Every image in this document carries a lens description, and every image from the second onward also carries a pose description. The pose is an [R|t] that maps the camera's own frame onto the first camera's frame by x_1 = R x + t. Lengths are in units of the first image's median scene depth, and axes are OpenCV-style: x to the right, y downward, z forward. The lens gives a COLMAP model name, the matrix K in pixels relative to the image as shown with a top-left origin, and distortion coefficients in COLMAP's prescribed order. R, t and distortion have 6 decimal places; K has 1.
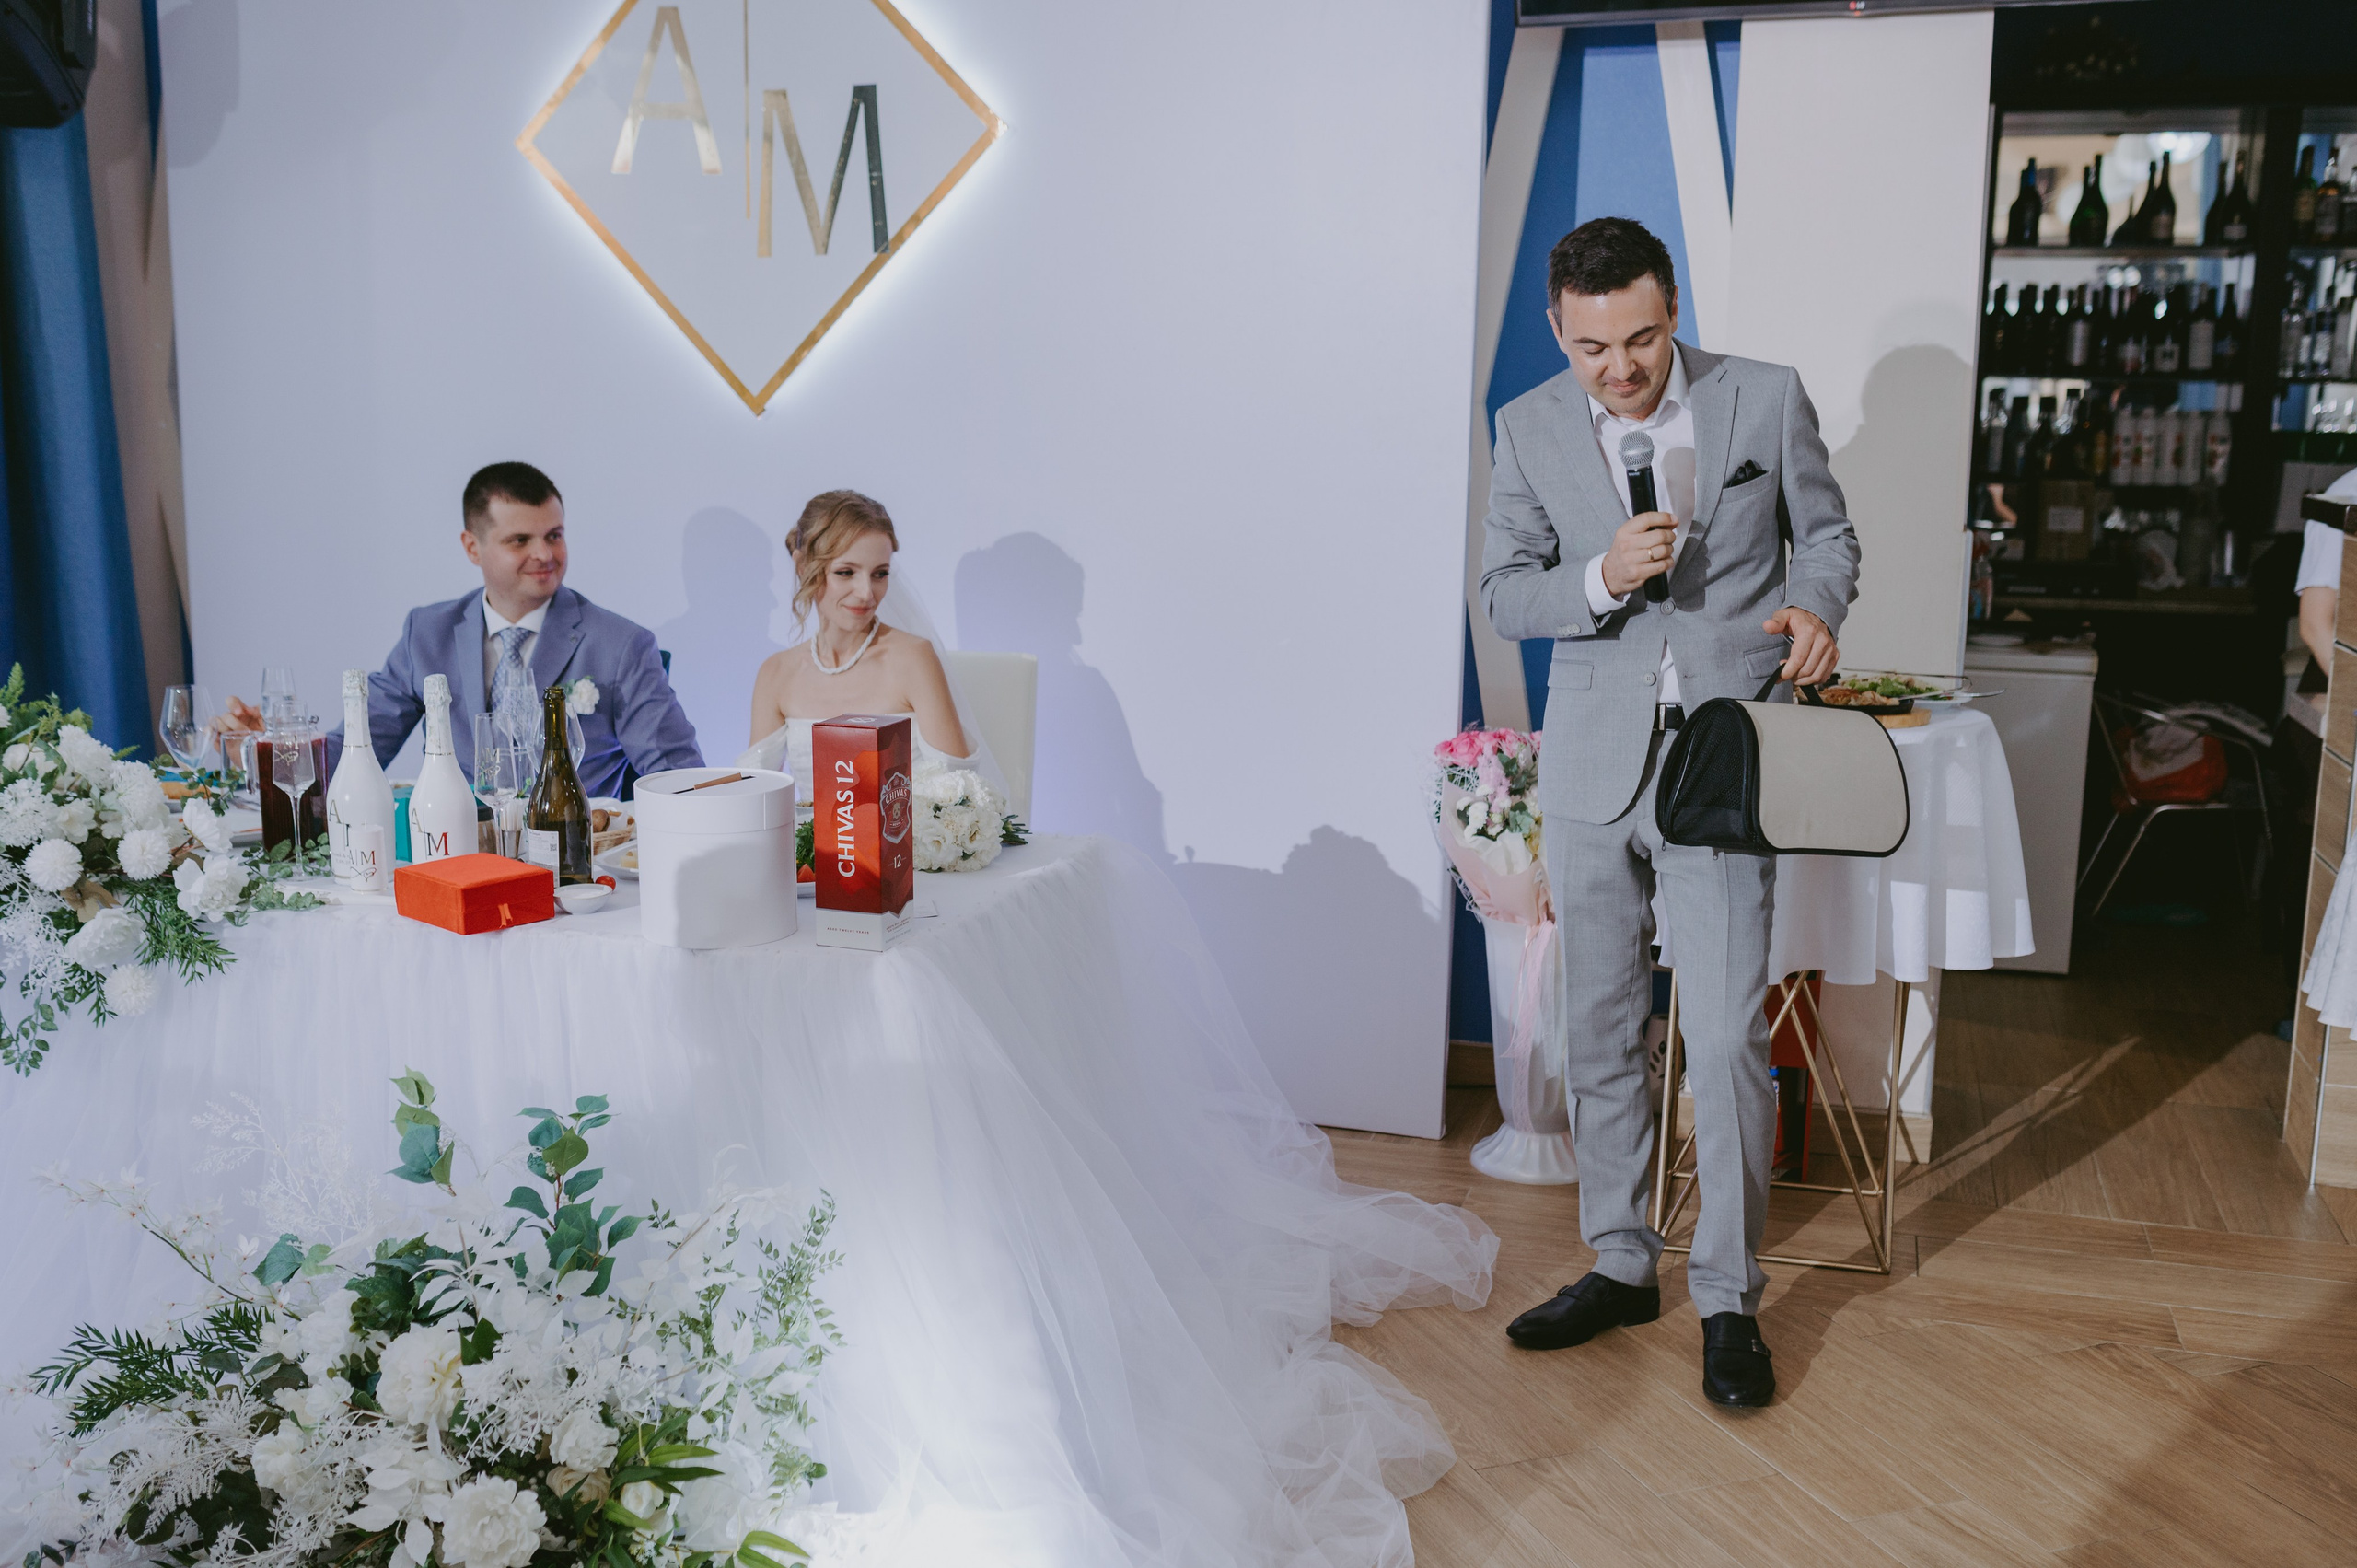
lens RADIAL K [[2315.2, 0, 1164.1], [0, 2315.2, 836.6], [0, 0, 1]] dist [-0.058511, 0.097565]
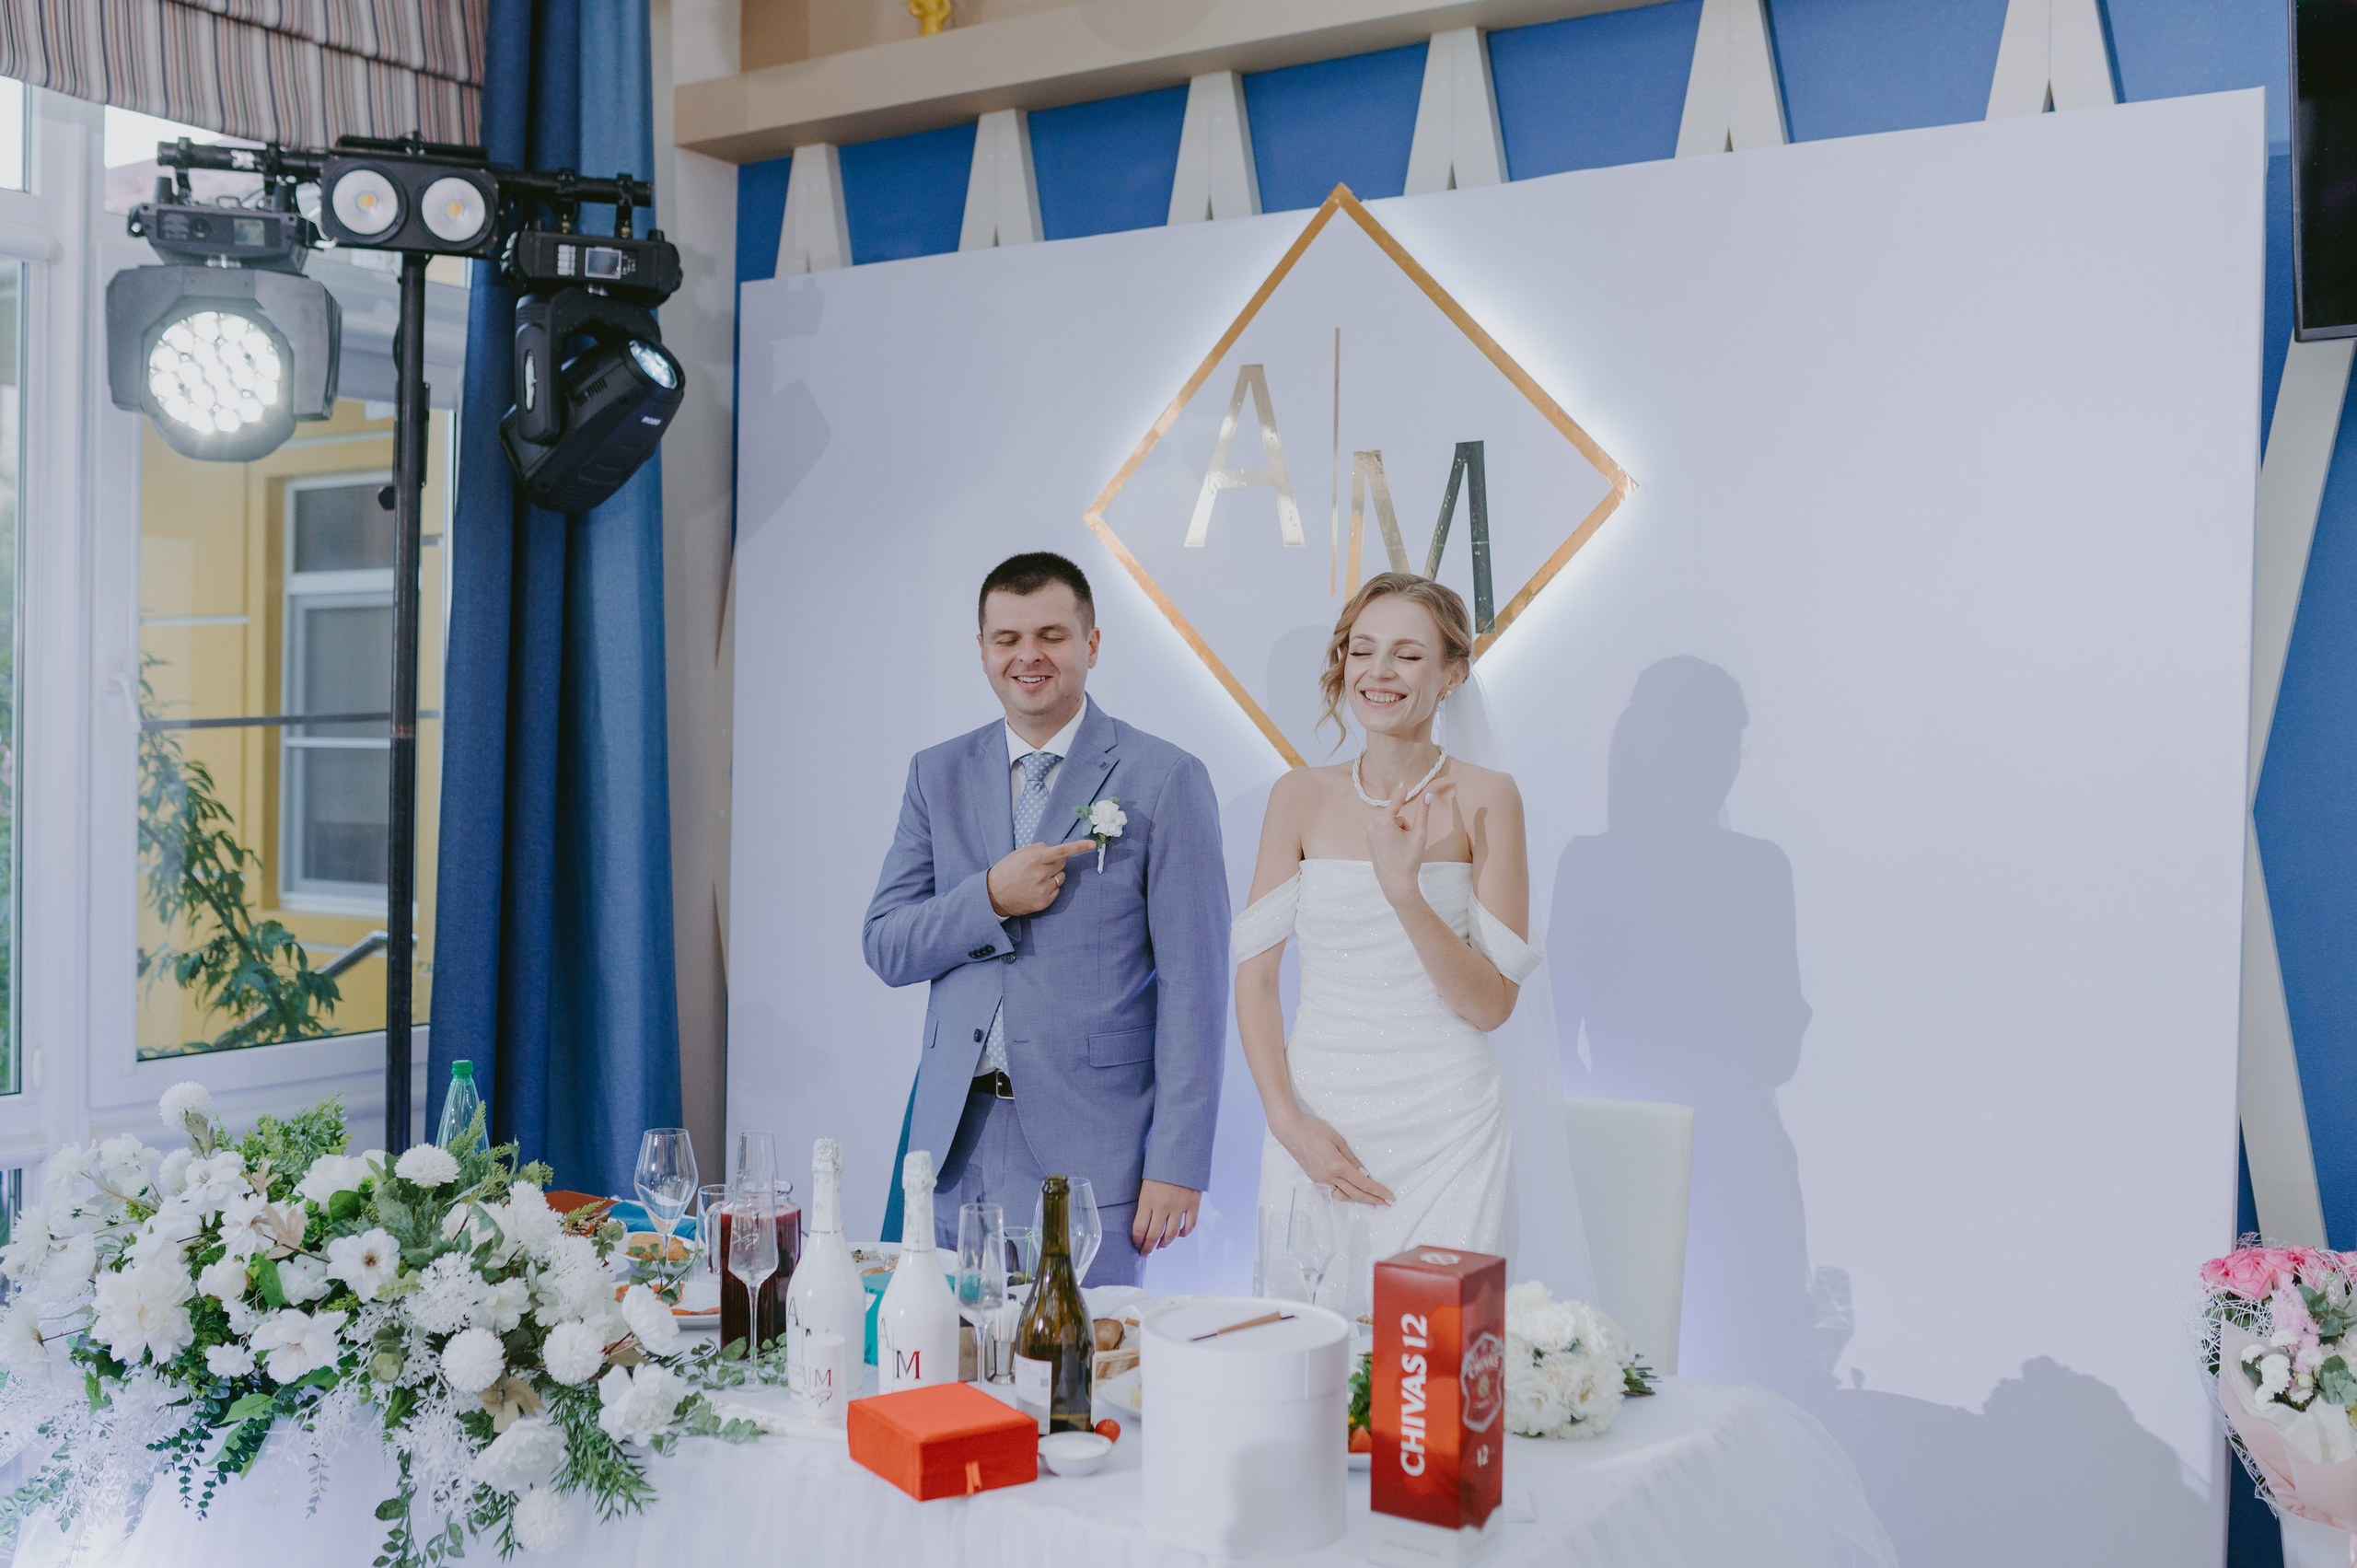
lens RADIAL K [[2315.2, 0, 1164.1], [0, 2315.2, 836.6], [0, 0, 1]] dist [-0.058511, 0.097565]
pose [[0.967121, 0.009064, -0.254156, -0.026638], [-0.048267, 0.987743, -0.148441, -0.063053], [0.249696, 0.155828, 0.955704, 0.226220]]
